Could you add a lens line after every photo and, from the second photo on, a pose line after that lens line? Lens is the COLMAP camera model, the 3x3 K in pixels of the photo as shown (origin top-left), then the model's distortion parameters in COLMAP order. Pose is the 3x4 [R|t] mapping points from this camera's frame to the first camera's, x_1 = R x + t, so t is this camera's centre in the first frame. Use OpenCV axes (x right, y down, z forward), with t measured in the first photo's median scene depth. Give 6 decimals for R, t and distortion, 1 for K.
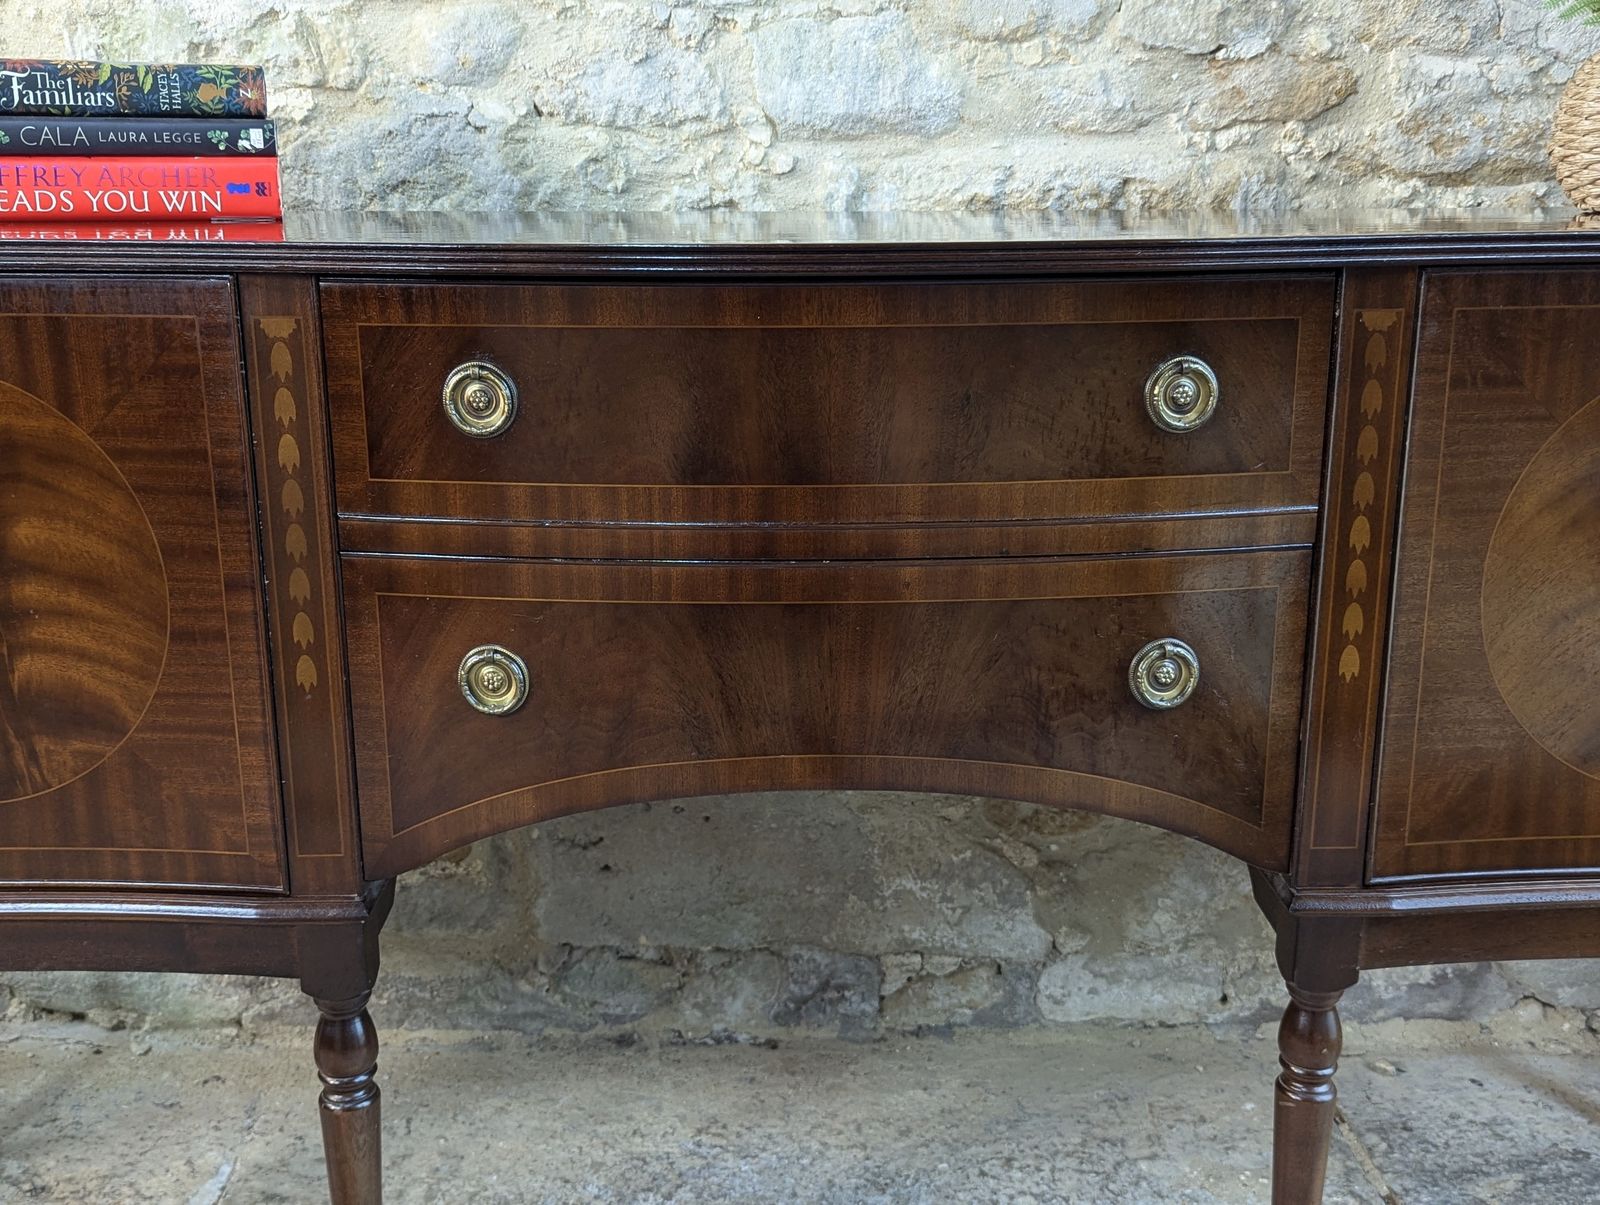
lens RADIAL K [[1724.5, 0, 791.6], [0, 1724.5, 612.4], [0, 0, 1]] dist [0.034809, 0.000000]
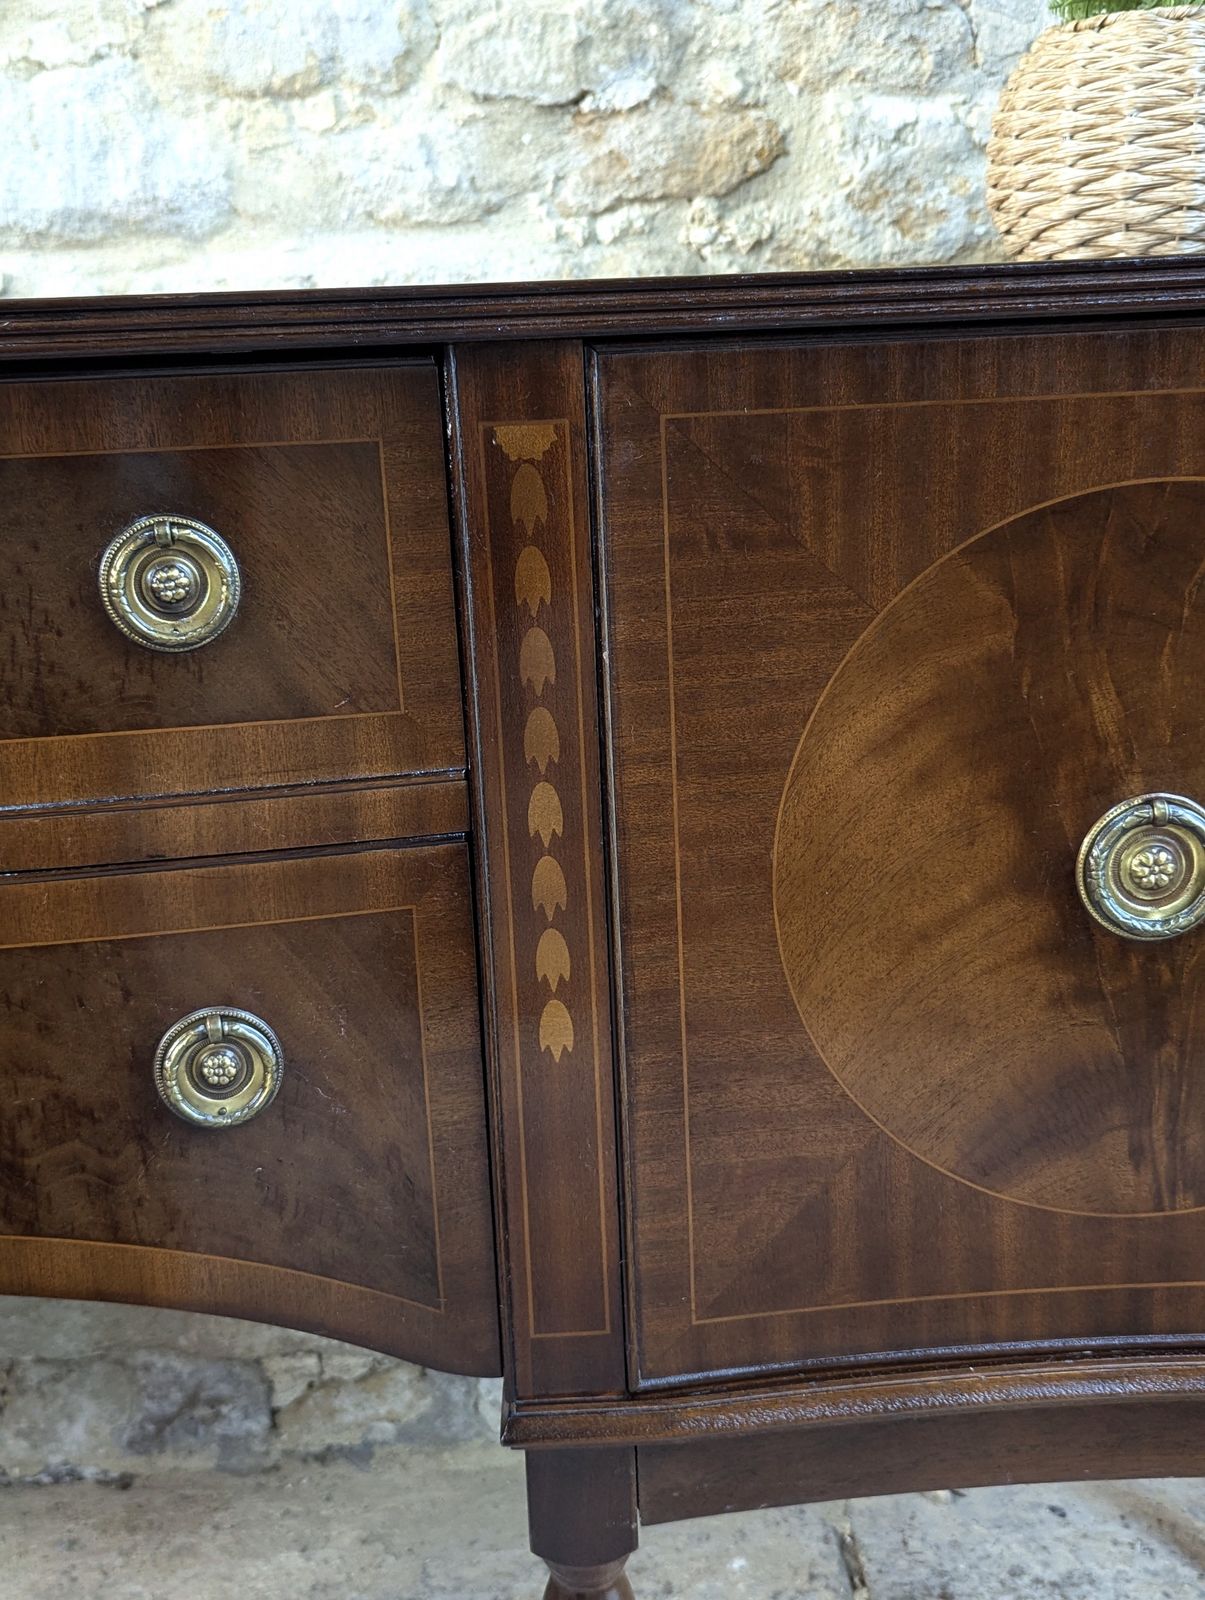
lens RADIAL K [[1724.5, 0, 597.9], [0, 1724.5, 802.6], [0, 0, 1]] dist [0.034809, 0.000000]
pose [[0.999230, -0.038101, -0.009375, 0.244767], [0.037979, 0.999195, -0.012916, -0.028328], [0.009860, 0.012550, 0.999873, 0.294160]]
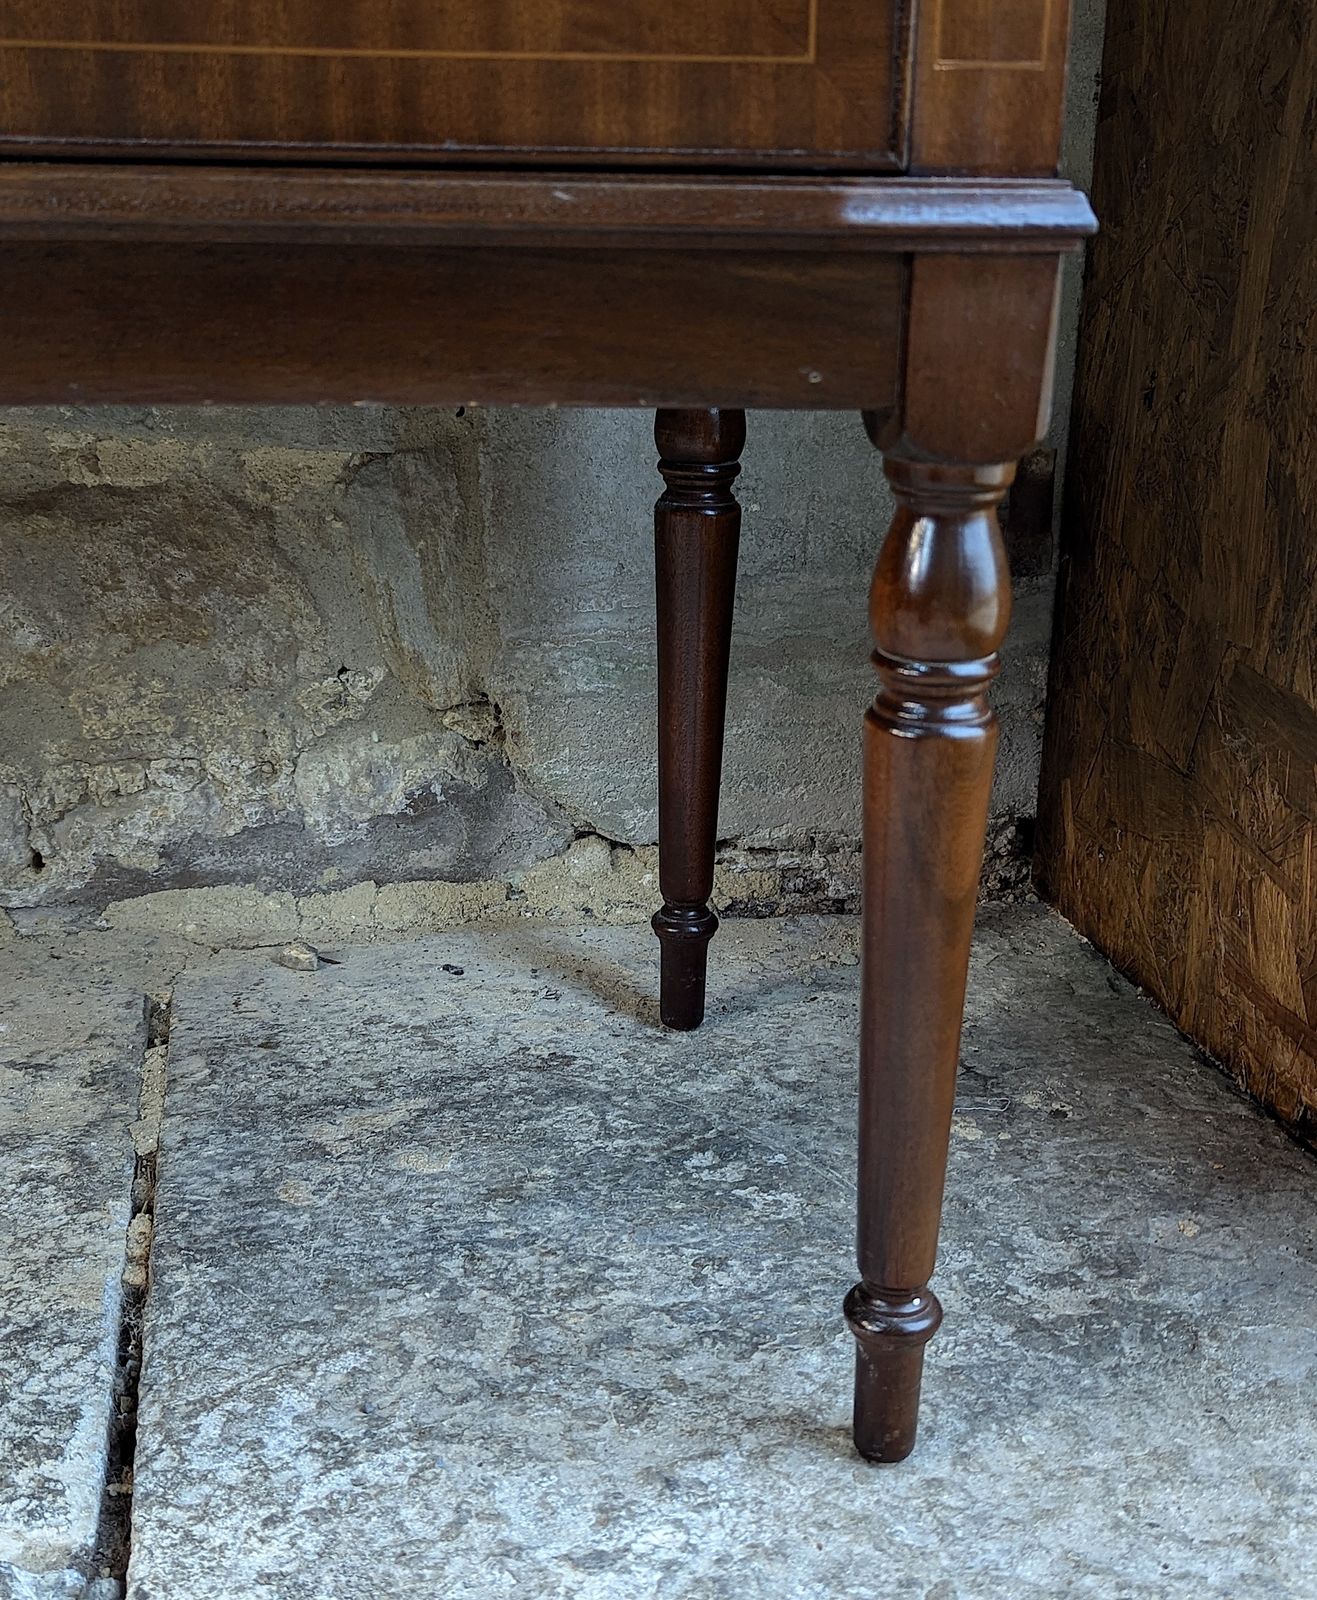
lens RADIAL K [[2044.3, 0, 698.4], [0, 2044.3, 865.1], [0, 0, 1]] dist [0.053443, 0.000000]
pose [[0.985257, -0.041935, 0.165862, 0.407011], [0.027134, 0.995525, 0.090515, 0.200586], [-0.168916, -0.084680, 0.981986, 0.383892]]
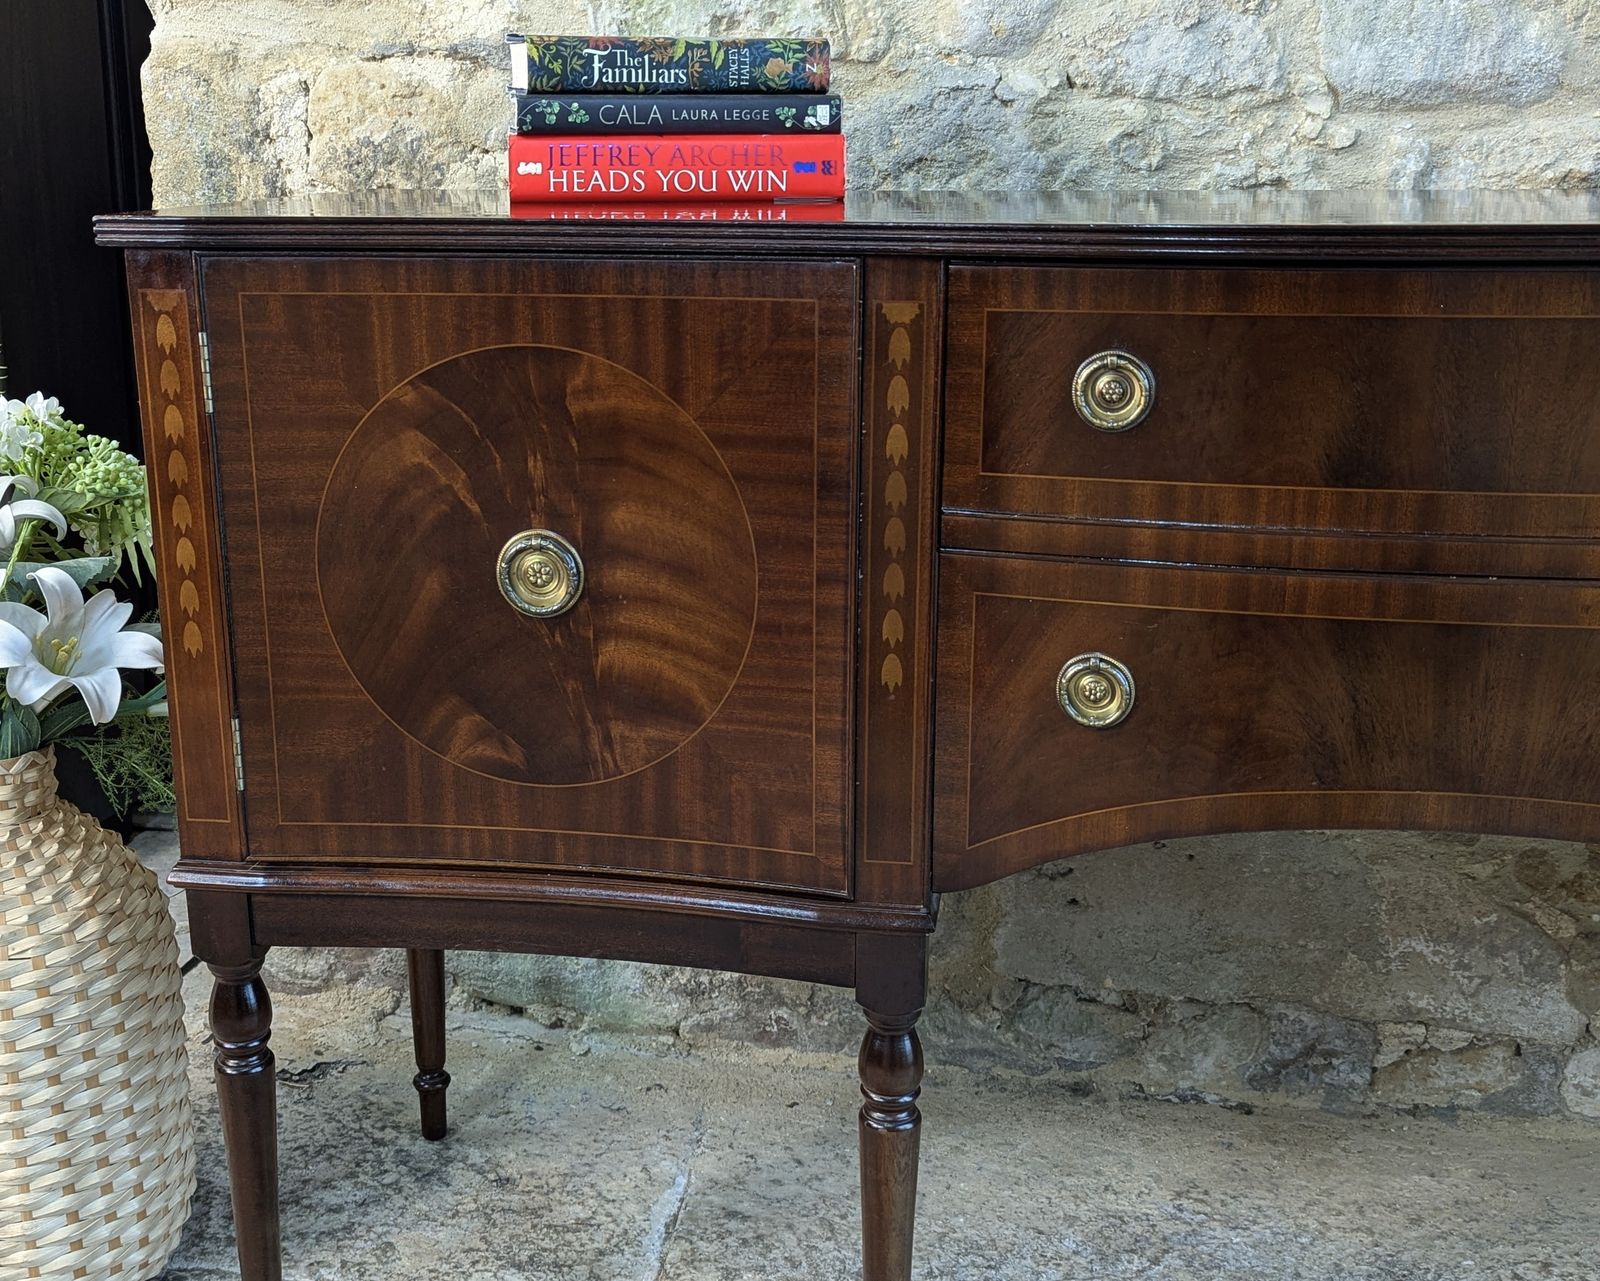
lens RADIAL K [[1897.6, 0, 726.6], [0, 1897.6, 648.4], [0, 0, 1]] dist [0.043202, 0.000000]
pose [[0.982122, 0.049032, -0.181749, -0.127048], [-0.047308, 0.998785, 0.013812, 0.008194], [0.182206, -0.004967, 0.983248, -0.040907]]
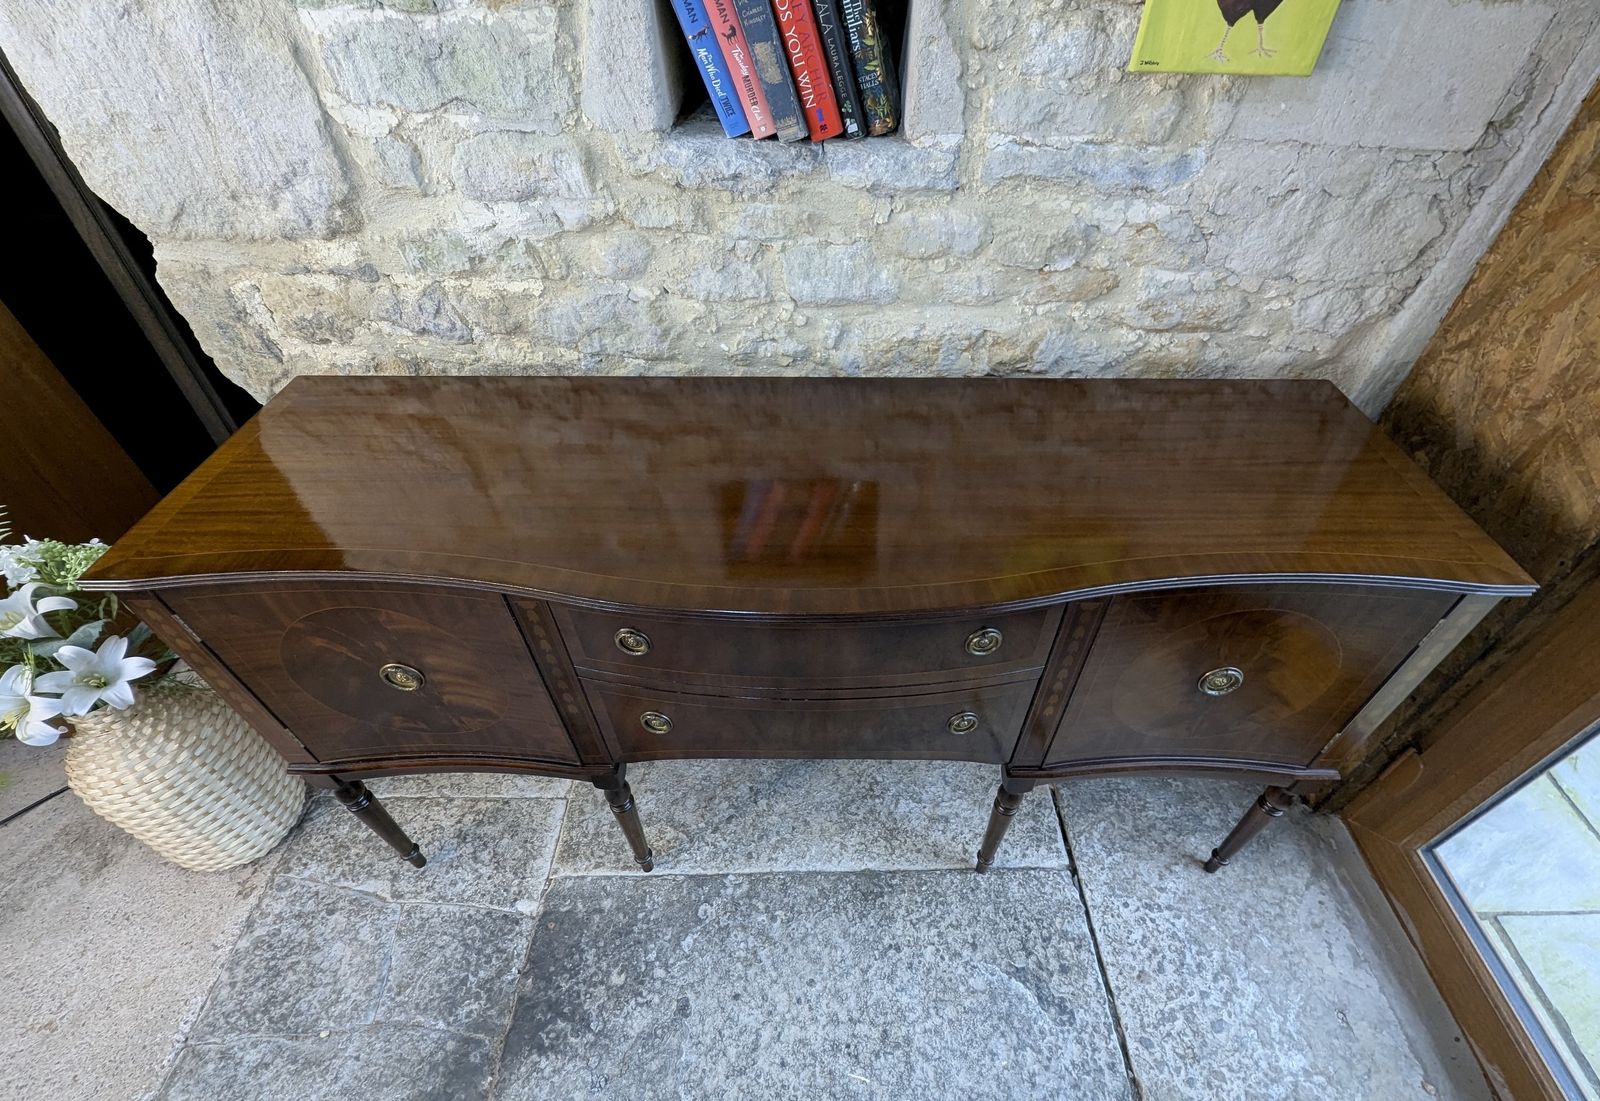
lens RADIAL K [[702.2, 0, 824.1], [0, 702.2, 550.3], [0, 0, 1]] dist [-0.001579, 0.000677]
pose [[0.999822, 0.015479, -0.010804, 0.031938], [-0.008436, 0.878416, 0.477823, -0.404979], [0.016886, -0.477646, 0.878390, 0.223039]]
